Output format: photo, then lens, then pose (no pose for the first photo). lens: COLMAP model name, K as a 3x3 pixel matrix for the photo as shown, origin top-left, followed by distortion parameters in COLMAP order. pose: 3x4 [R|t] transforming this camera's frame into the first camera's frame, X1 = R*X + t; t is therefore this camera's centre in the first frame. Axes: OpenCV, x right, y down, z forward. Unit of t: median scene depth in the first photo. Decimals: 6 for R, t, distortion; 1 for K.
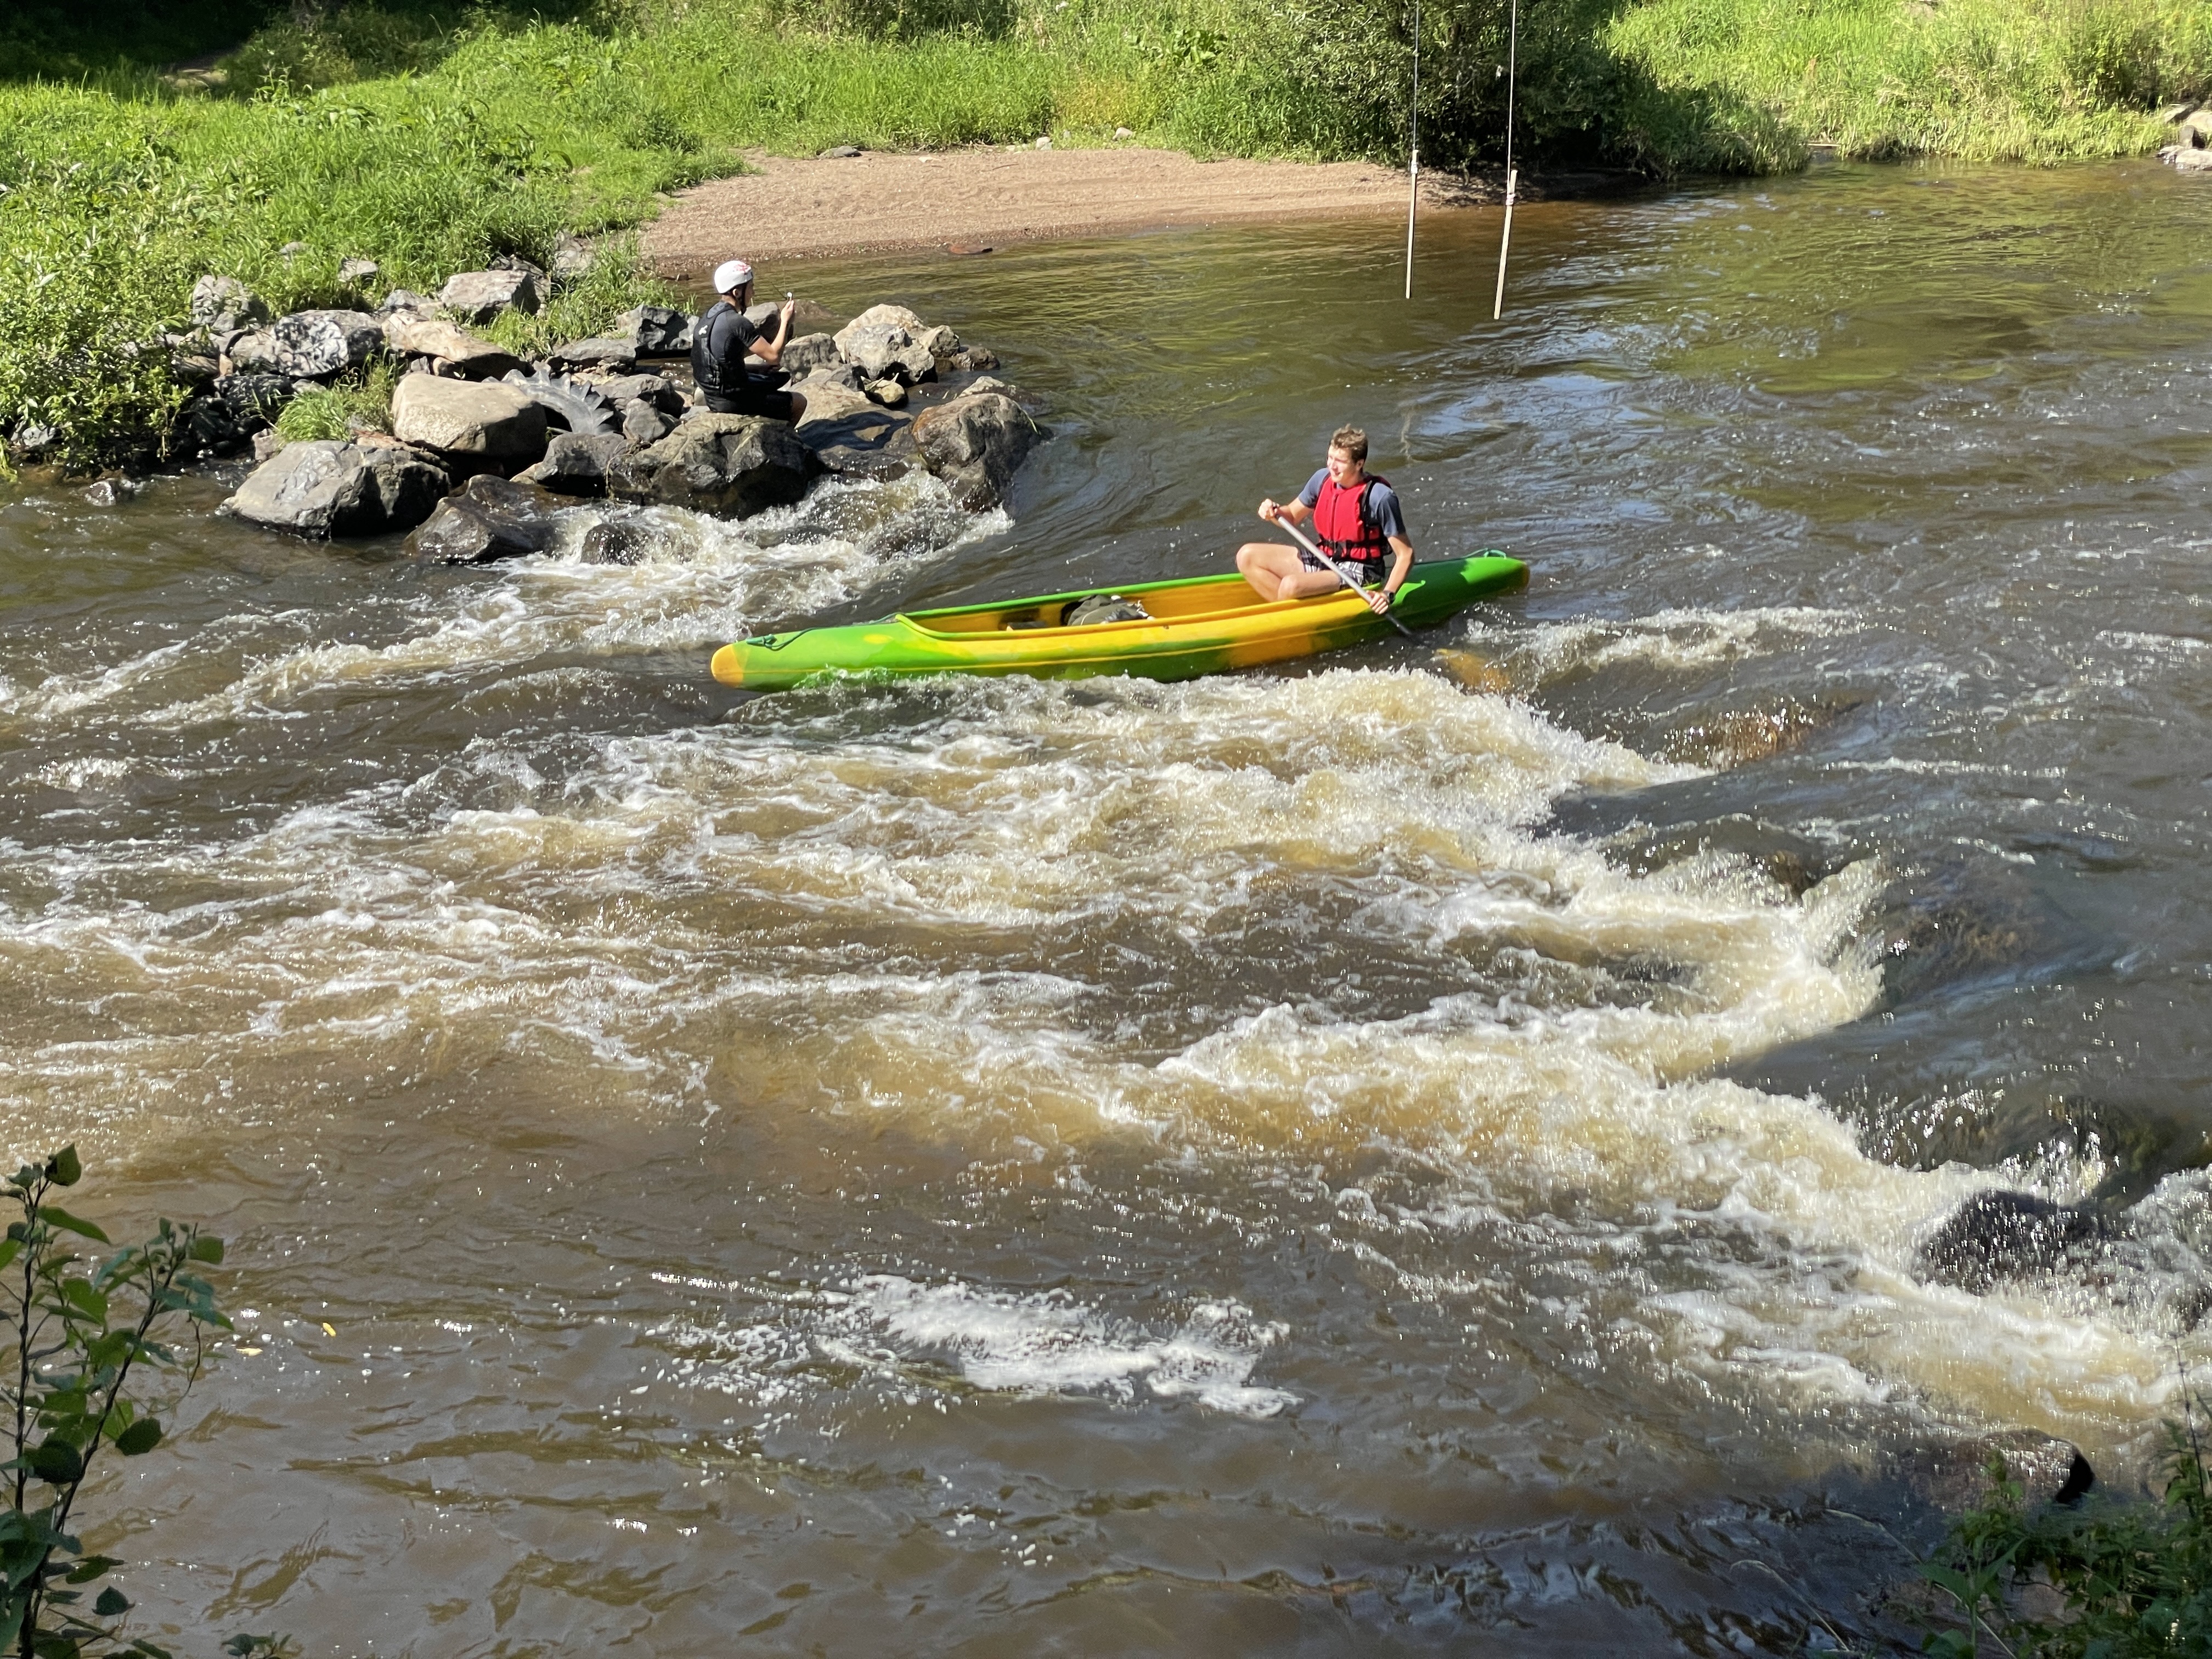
lens RADIAL K [[3322.0, 0, 1085.2], [0, 3322.0, 765.8], [0, 0, 1]] dist [0.181345, -0.558859]
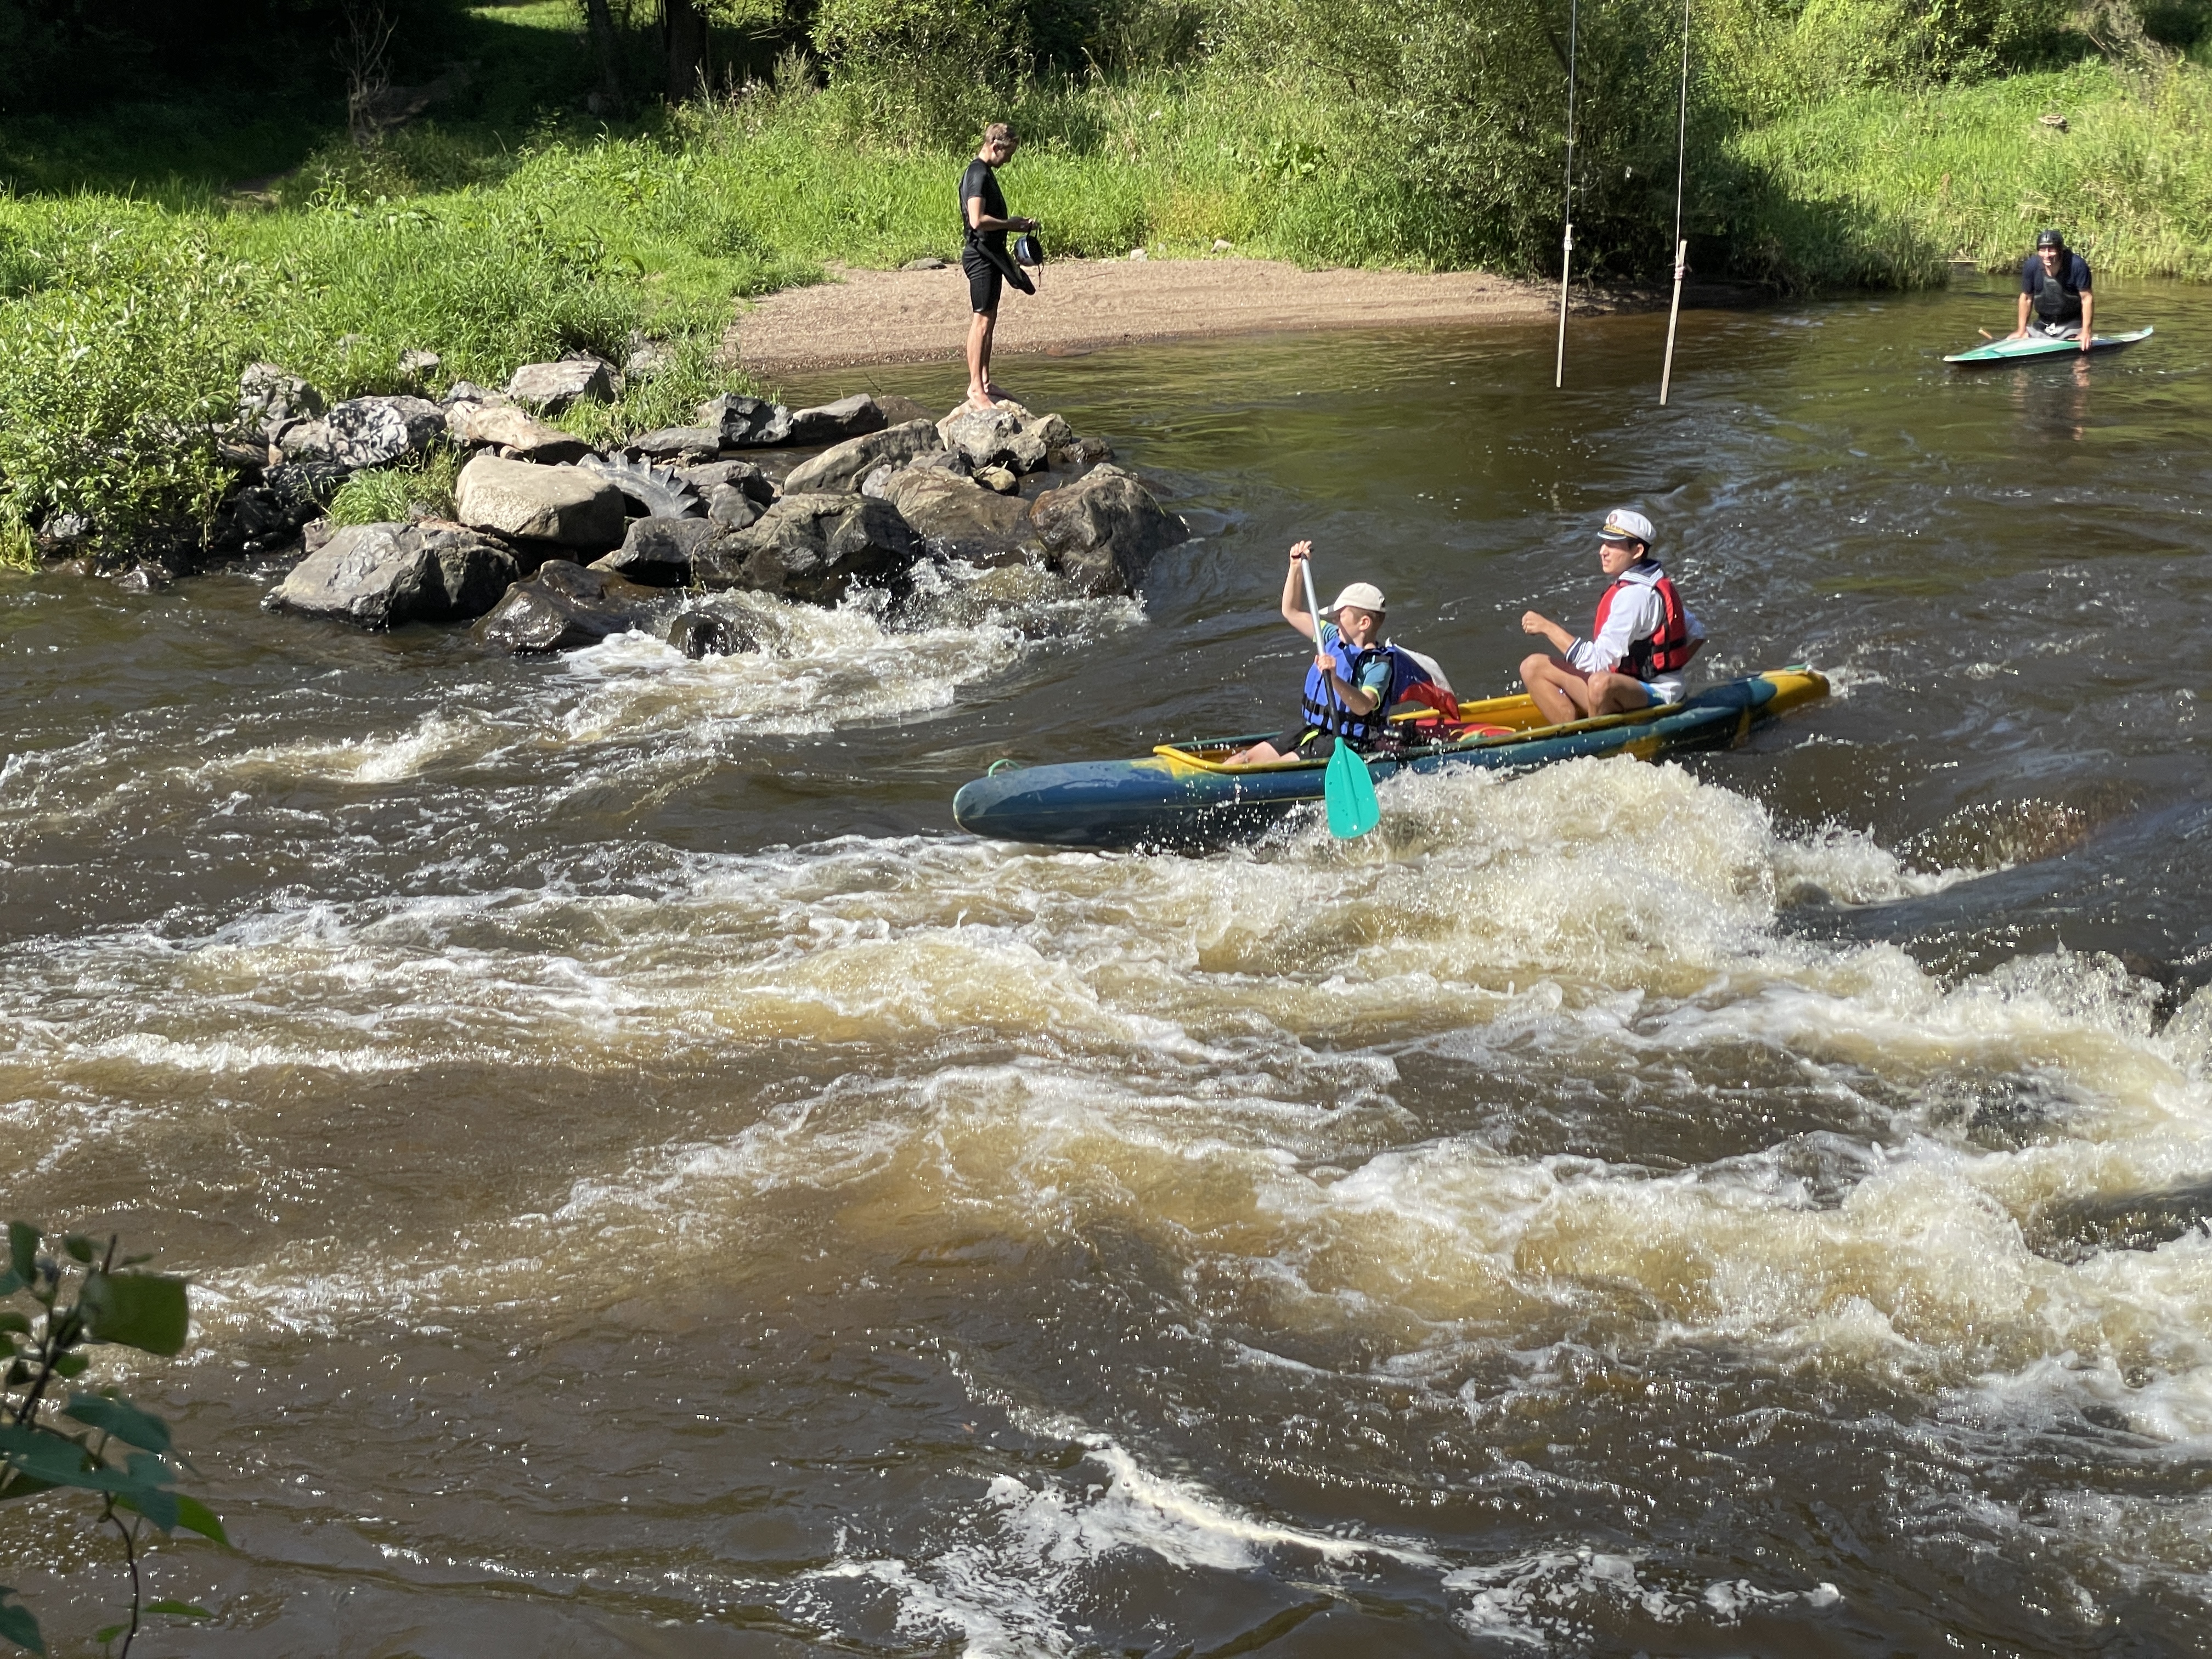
lens RADIAL K [[3302.6, 0, 1060.6], [0, 3302.6, 823.7], [0, 0, 1]] dist [0.140790, -0.226511]
pose [[0.999823, 0.003291, -0.018529, -0.023830], [-0.004003, 0.999250, -0.038509, 0.015721], [0.018388, 0.038576, 0.999086, 0.097214]]
